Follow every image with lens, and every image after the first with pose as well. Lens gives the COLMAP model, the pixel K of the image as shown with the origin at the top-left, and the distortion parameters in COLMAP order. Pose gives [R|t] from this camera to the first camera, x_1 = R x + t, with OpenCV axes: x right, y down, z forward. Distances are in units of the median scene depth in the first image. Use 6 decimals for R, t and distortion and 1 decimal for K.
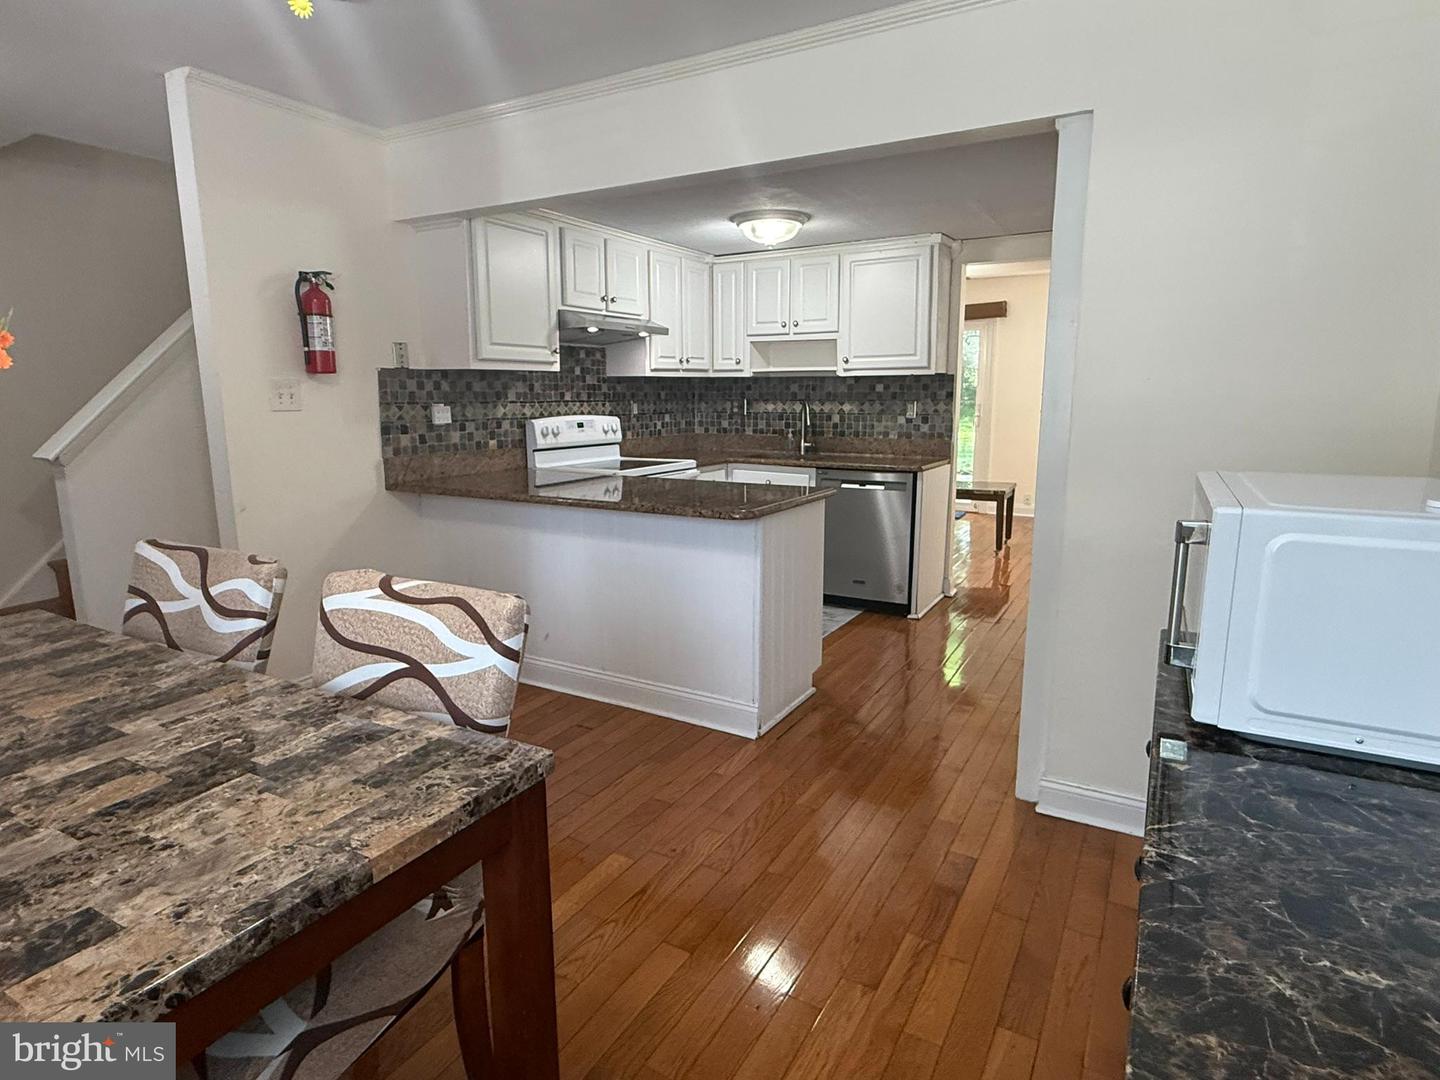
lens RADIAL K [[796.0, 0, 715.1], [0, 796.0, 530.8], [0, 0, 1]] dist [0.000814, -0.000873]
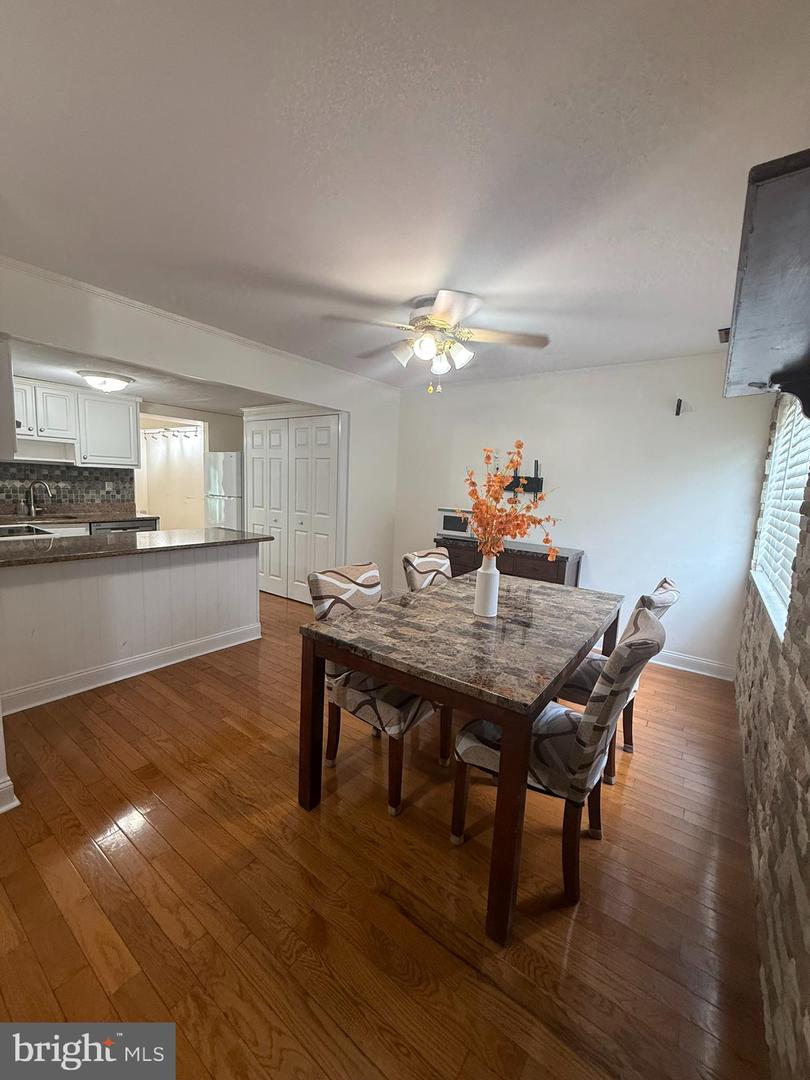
lens RADIAL K [[434.7, 0, 413.7], [0, 434.7, 538.6], [0, 0, 1]] dist [0.002330, 0.000014]
pose [[0.096873, -0.116471, 0.988458, -0.727645], [0.128987, 0.986223, 0.103567, -0.053806], [-0.986903, 0.117466, 0.110562, 0.247491]]
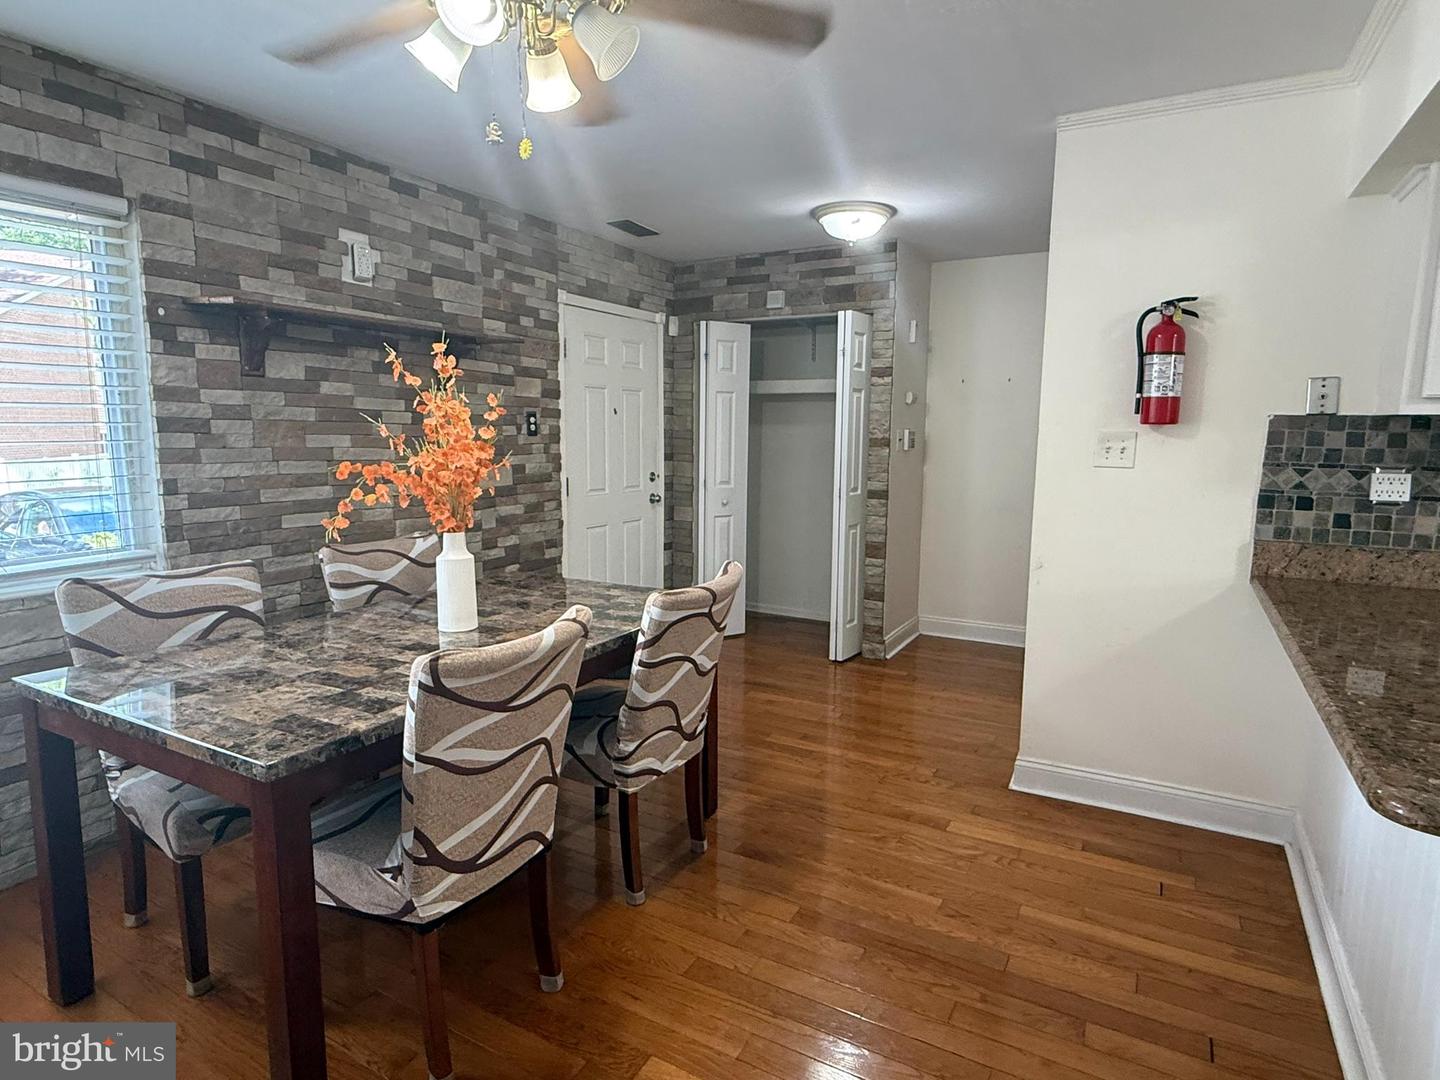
lens RADIAL K [[796.0, 0, 718.1], [0, 796.0, 538.9], [0, 0, 1]] dist [0.000814, -0.000873]
pose [[0.008475, 0.143513, -0.989612, 0.225182], [-0.177698, 0.974112, 0.139743, -0.081624], [0.984049, 0.174668, 0.033757, 0.382728]]
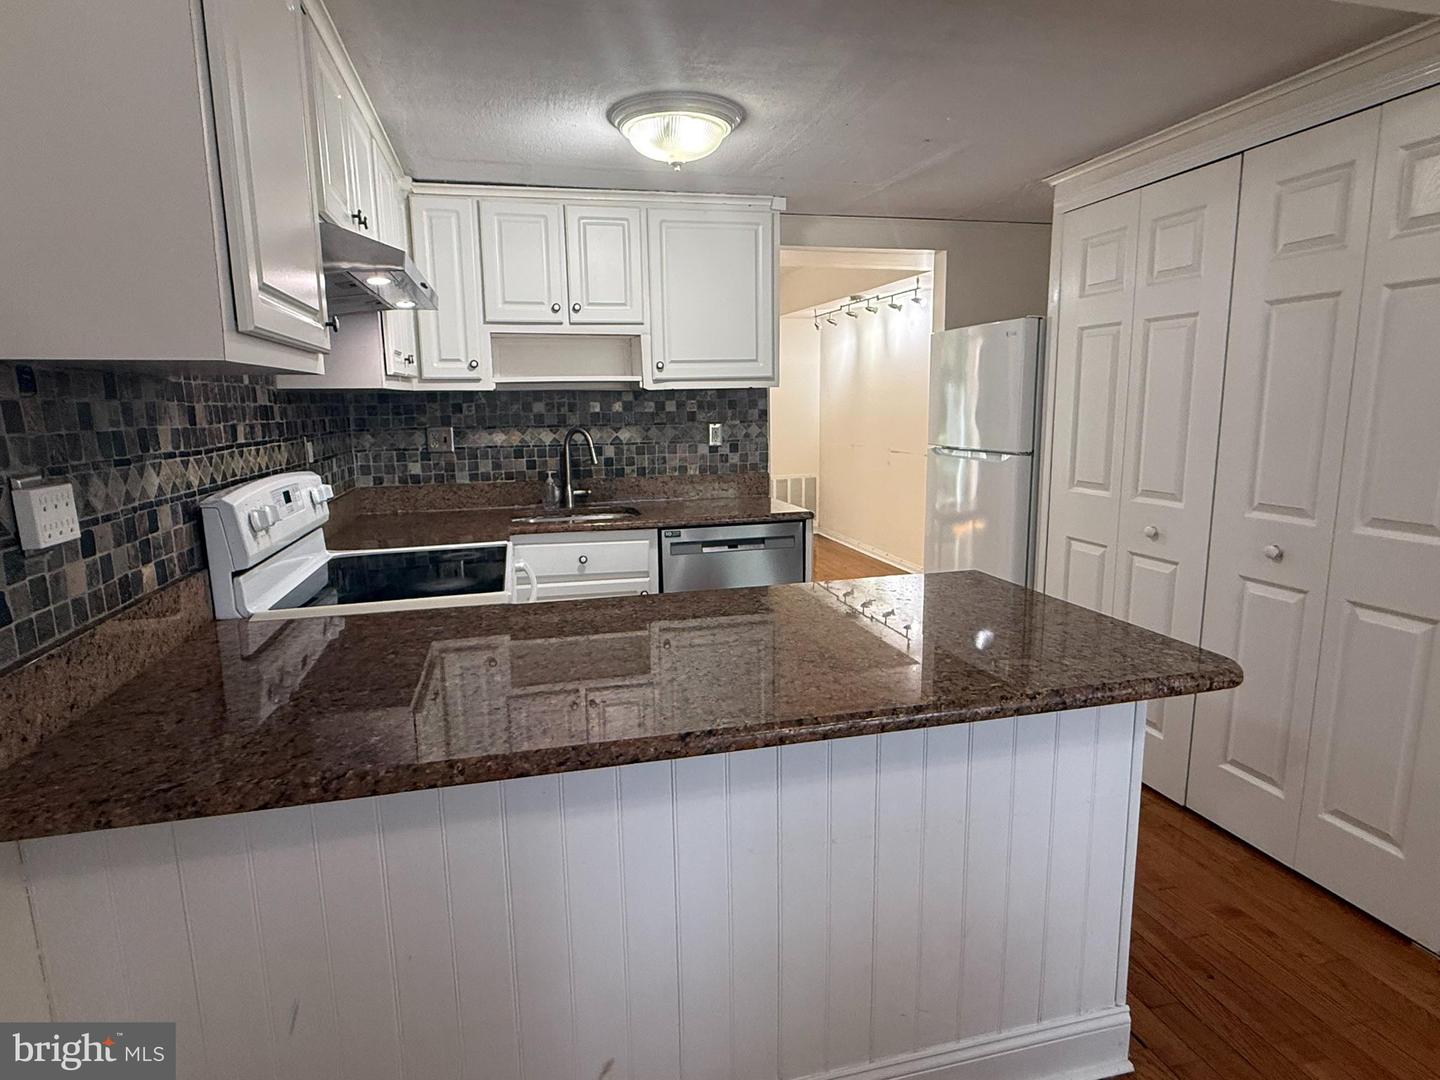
lens RADIAL K [[796.0, 0, 710.7], [0, 796.0, 539.4], [0, 0, 1]] dist [0.000814, -0.000873]
pose [[0.719375, -0.126007, 0.683097, -0.302732], [0.132241, 0.990267, 0.043405, -0.095865], [-0.681918, 0.059109, 0.729037, 0.505743]]
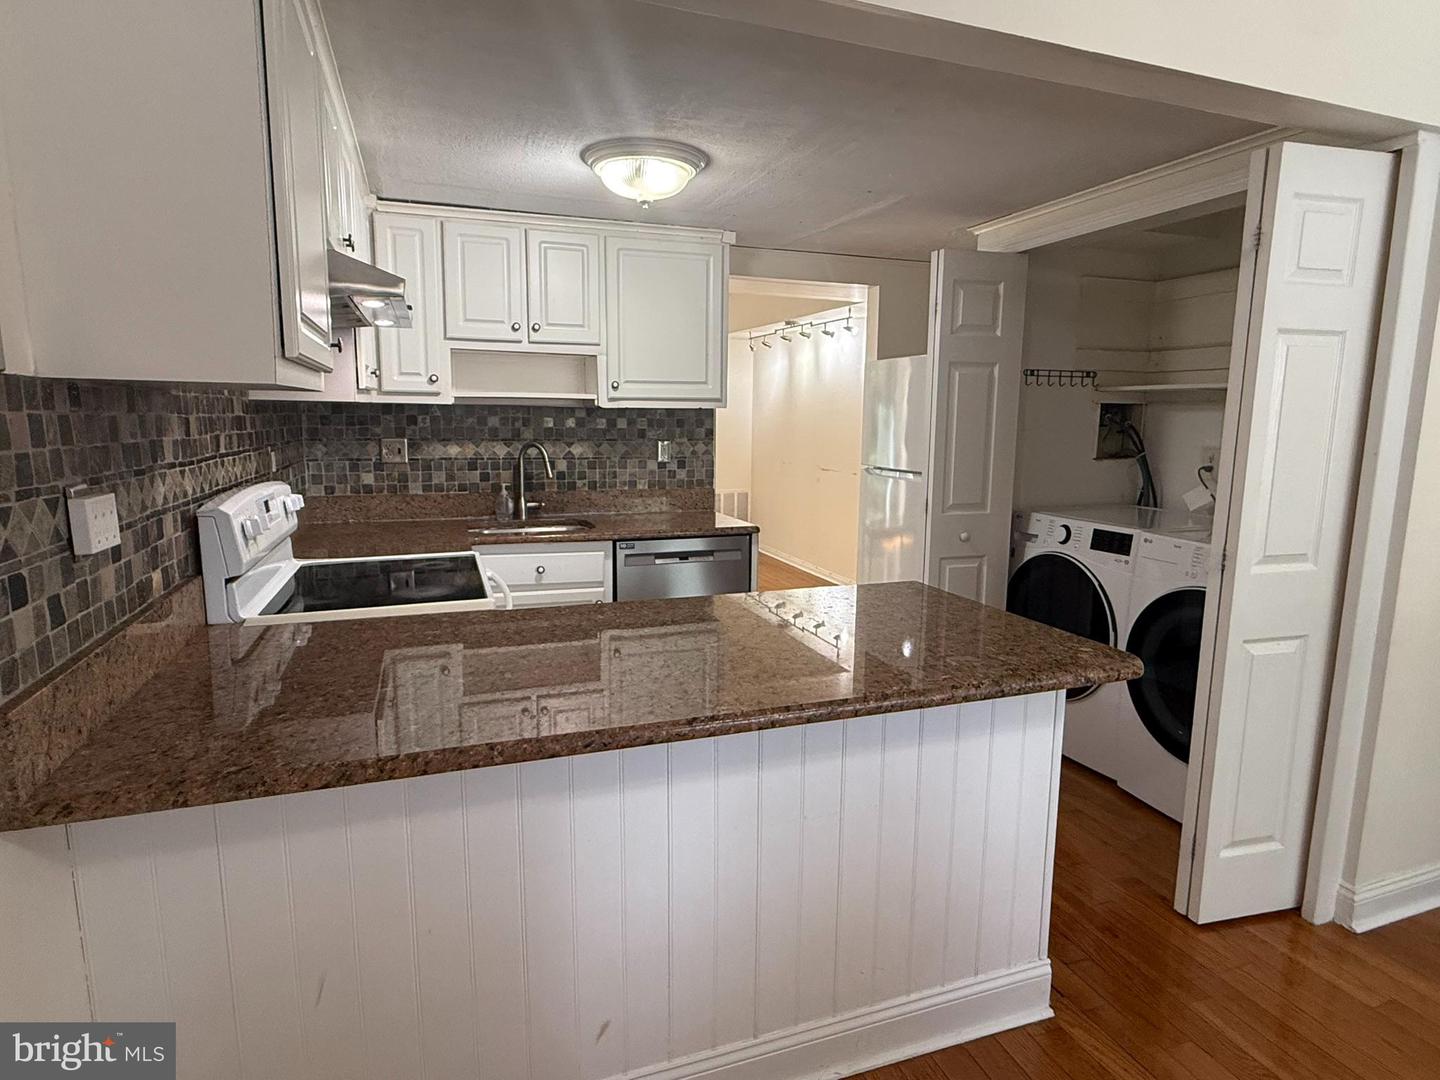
lens RADIAL K [[796.0, 0, 717.3], [0, 796.0, 535.2], [0, 0, 1]] dist [0.000814, -0.000873]
pose [[0.643423, -0.103642, 0.758463, -0.347839], [0.118143, 0.992366, 0.035380, -0.100470], [-0.756339, 0.066843, 0.650755, 0.498500]]
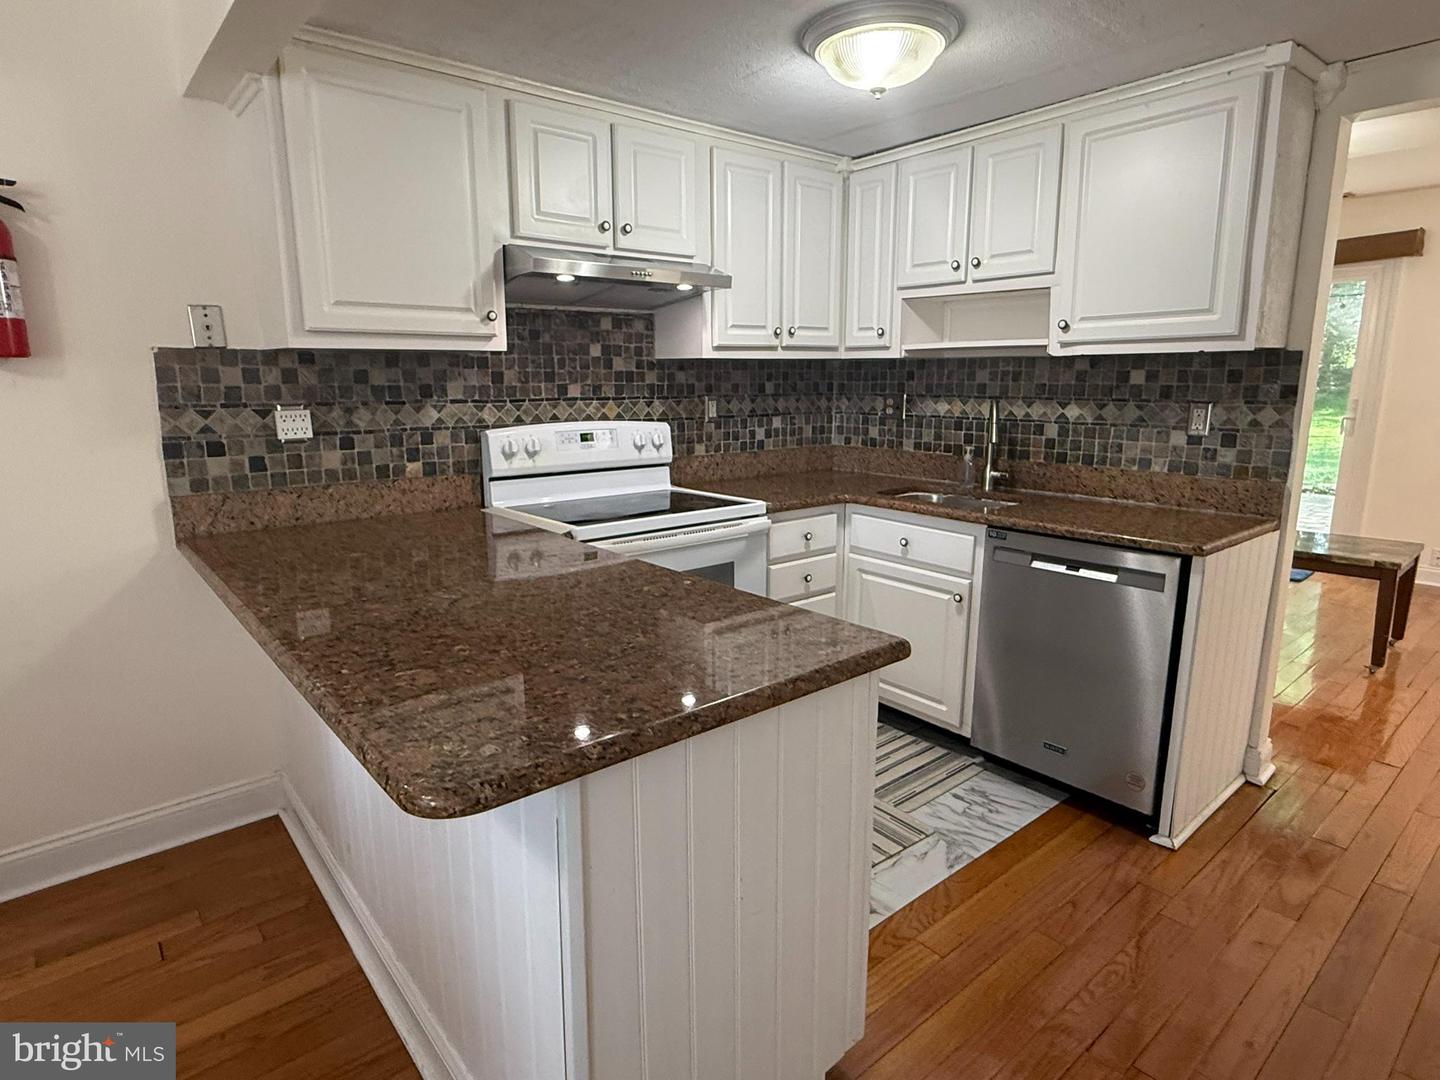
lens RADIAL K [[796.0, 0, 715.1], [0, 796.0, 532.2], [0, 0, 1]] dist [0.000814, -0.000873]
pose [[0.939190, 0.067143, -0.336770, 0.139877], [-0.059267, 0.997676, 0.033623, -0.084090], [0.338245, -0.011619, 0.940986, 0.436798]]
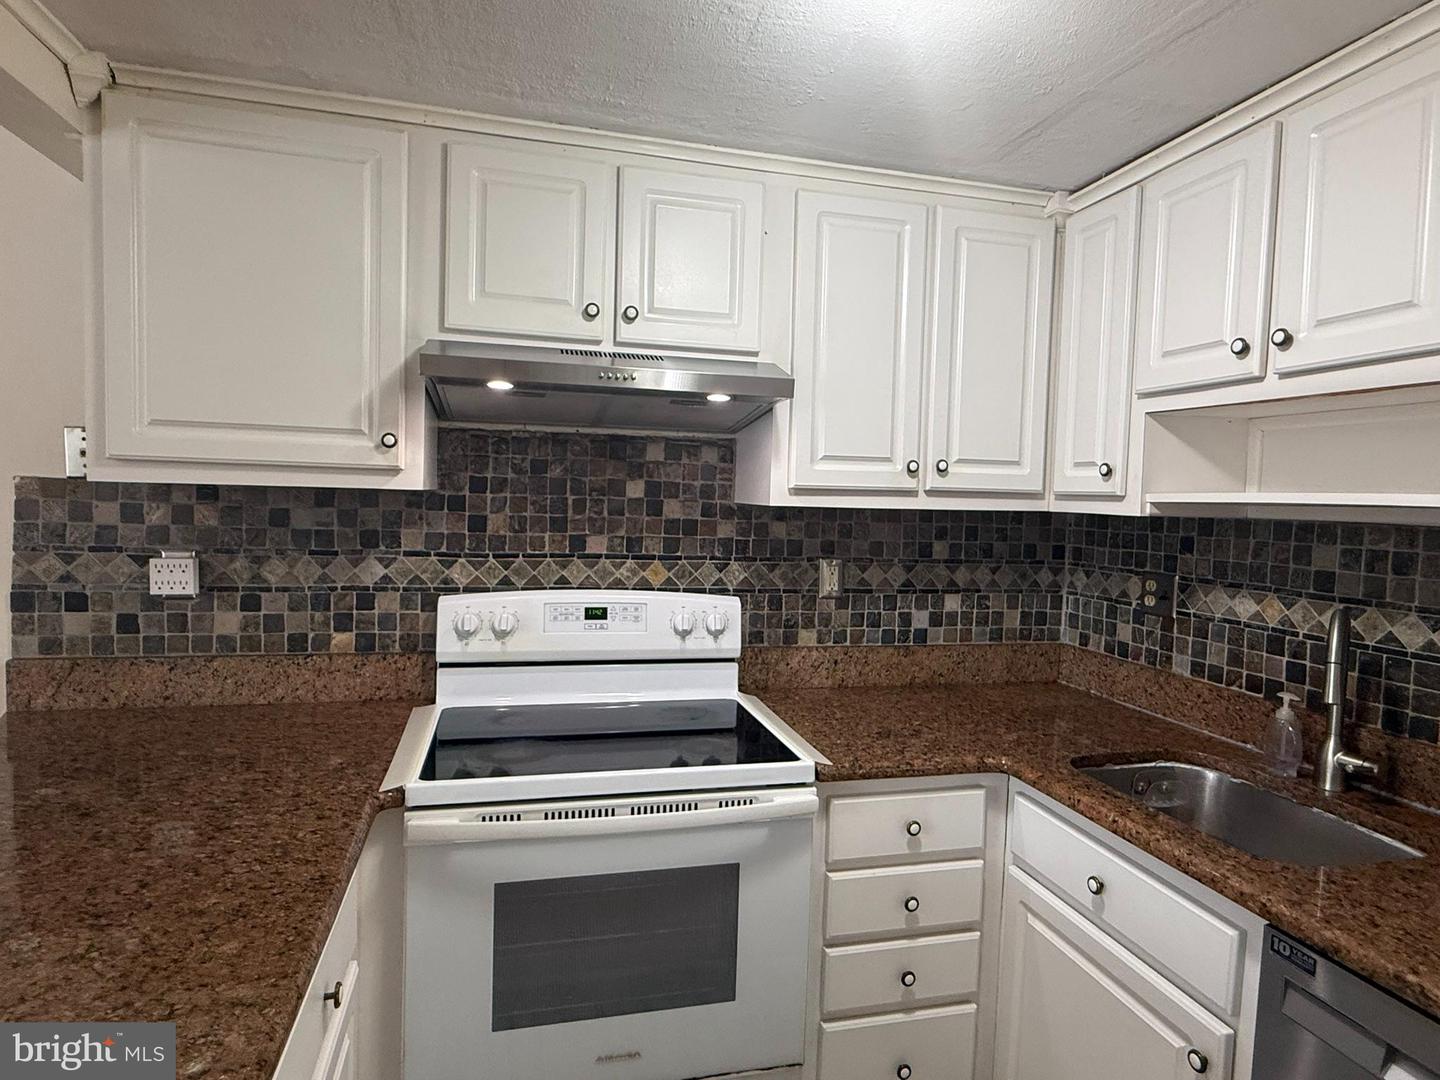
lens RADIAL K [[796.0, 0, 719.4], [0, 796.0, 536.8], [0, 0, 1]] dist [0.000814, -0.000873]
pose [[0.701817, 0.061767, -0.709675, 0.177539], [-0.154756, 0.985661, -0.067254, -0.152987], [0.695344, 0.157026, 0.701312, 0.728500]]
